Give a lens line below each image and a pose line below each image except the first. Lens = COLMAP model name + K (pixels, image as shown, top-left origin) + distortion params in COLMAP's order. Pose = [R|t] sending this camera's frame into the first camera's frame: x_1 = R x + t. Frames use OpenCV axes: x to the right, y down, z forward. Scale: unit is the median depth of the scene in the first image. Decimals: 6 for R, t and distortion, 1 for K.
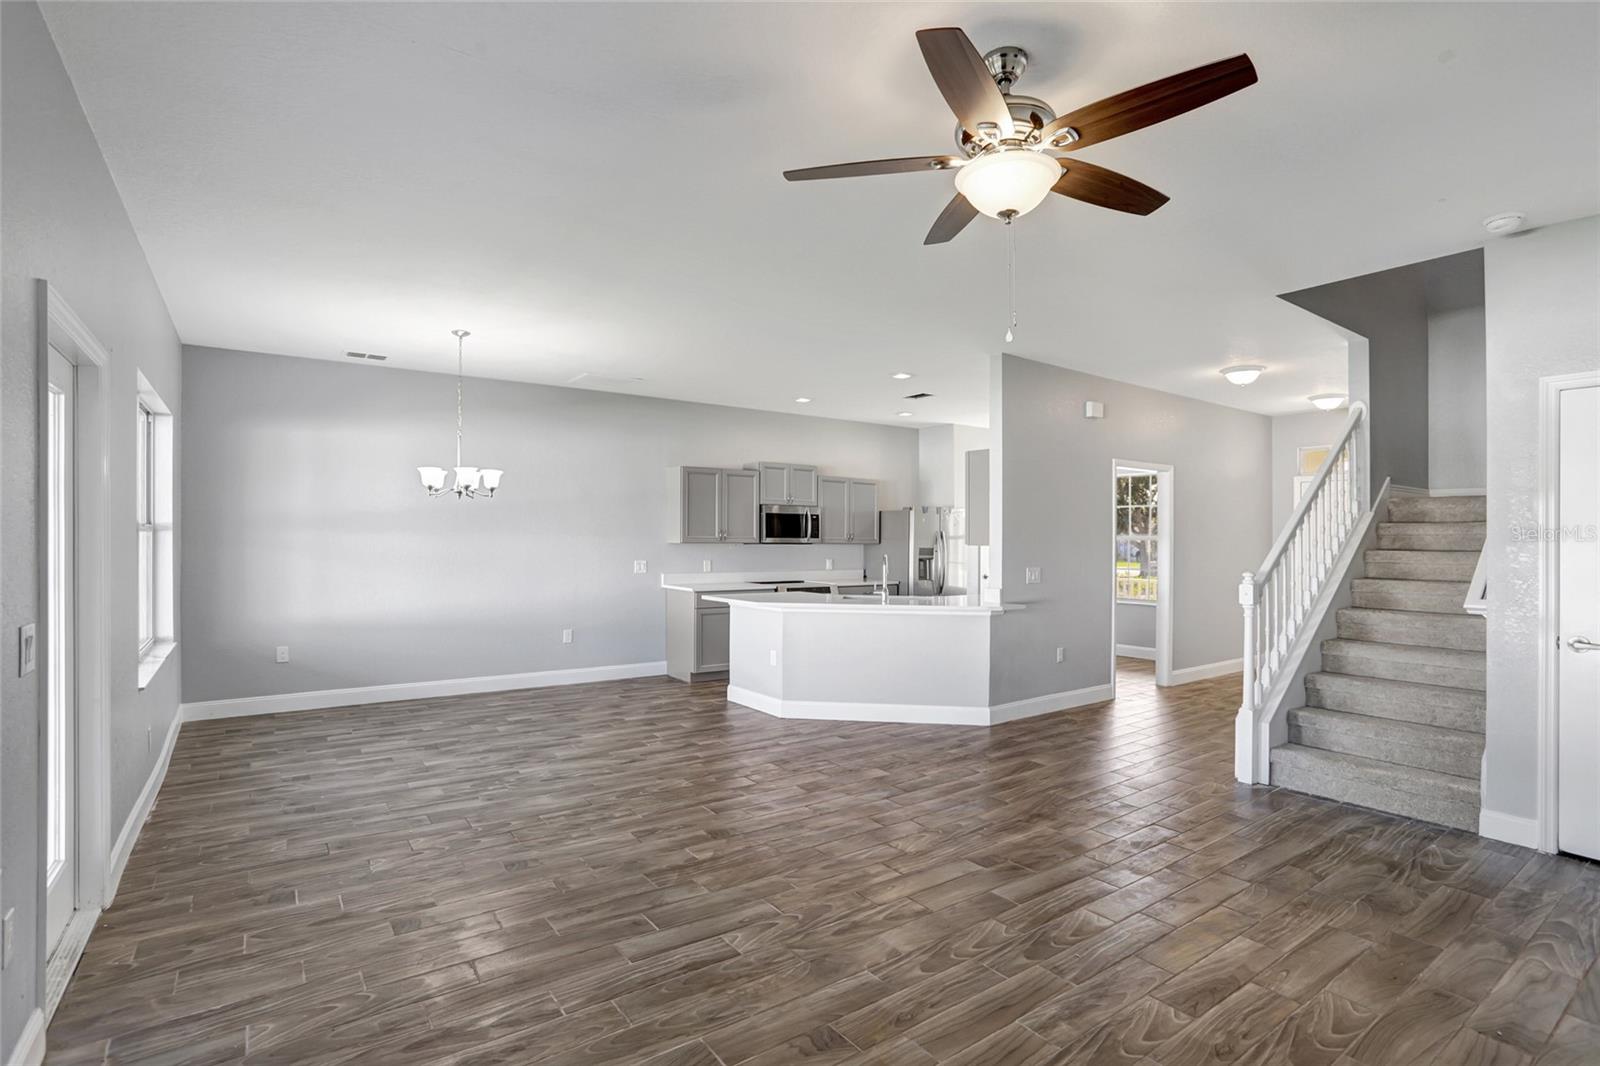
lens RADIAL K [[783.2, 0, 798.4], [0, 783.2, 536.6], [0, 0, 1]] dist [-0.088537, 0.040938]
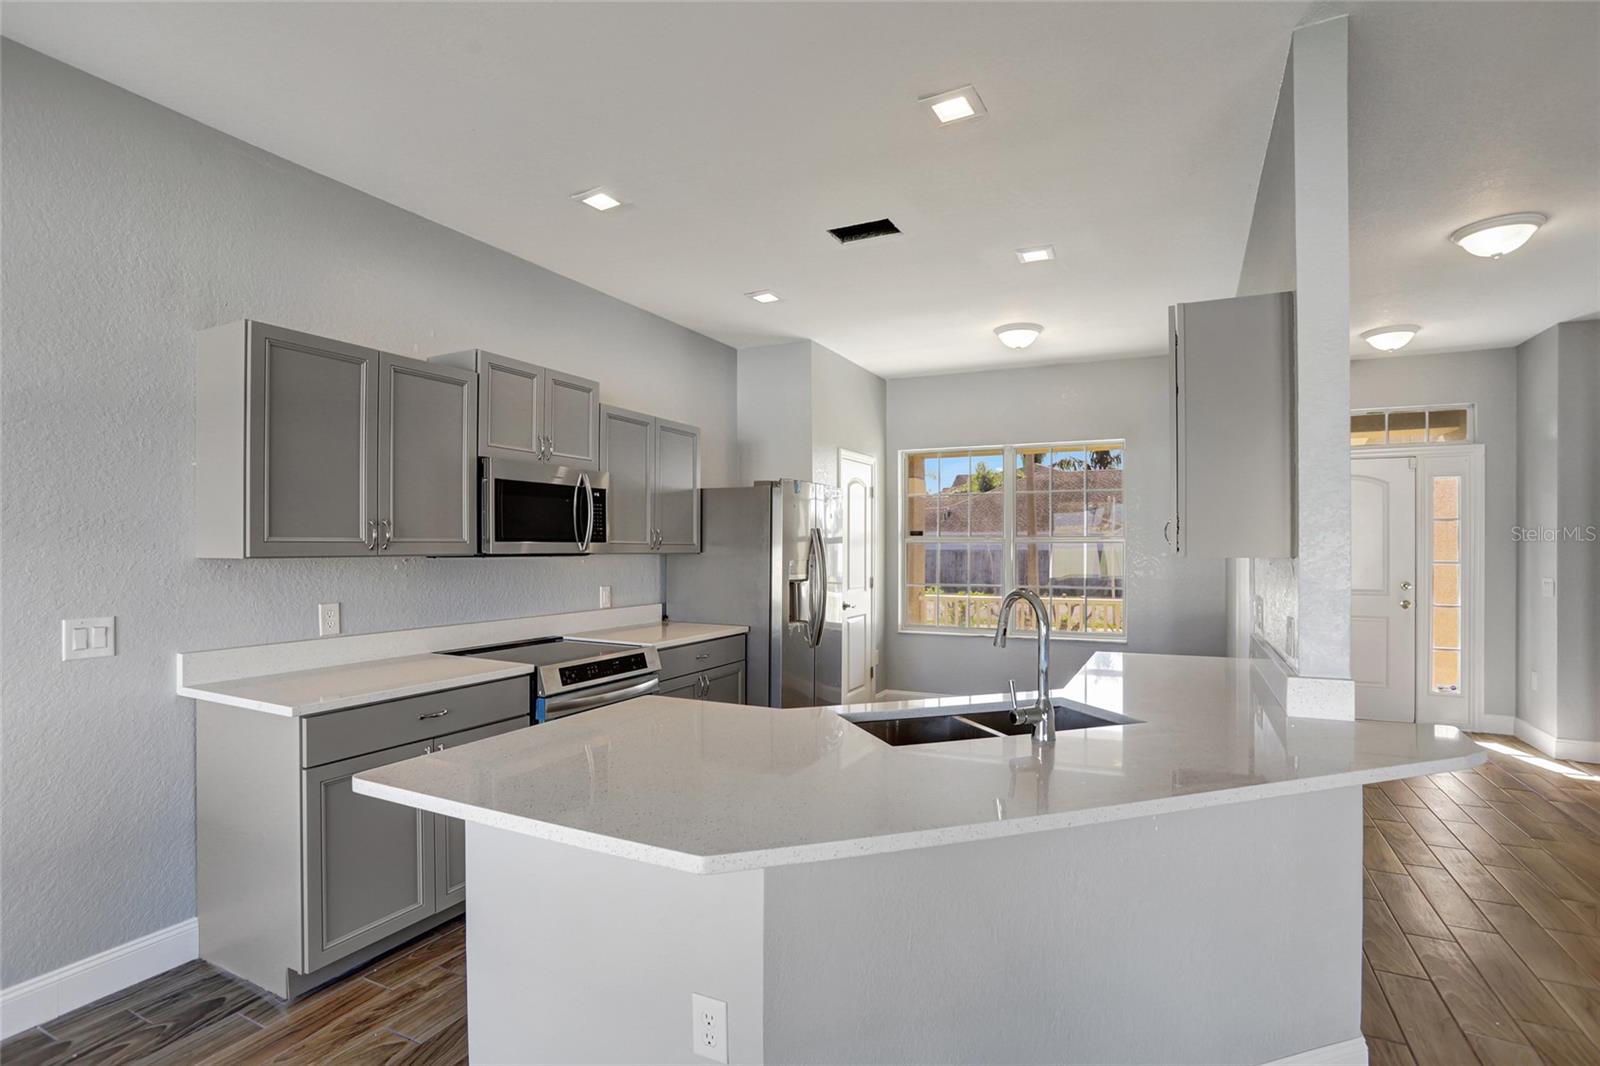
lens RADIAL K [[783.2, 0, 798.4], [0, 783.2, 536.6], [0, 0, 1]] dist [-0.088537, 0.040938]
pose [[0.886577, -0.002418, 0.462574, -0.148879], [0.007428, 0.999932, -0.009010, 0.006504], [-0.462521, 0.011424, 0.886535, 1.001502]]
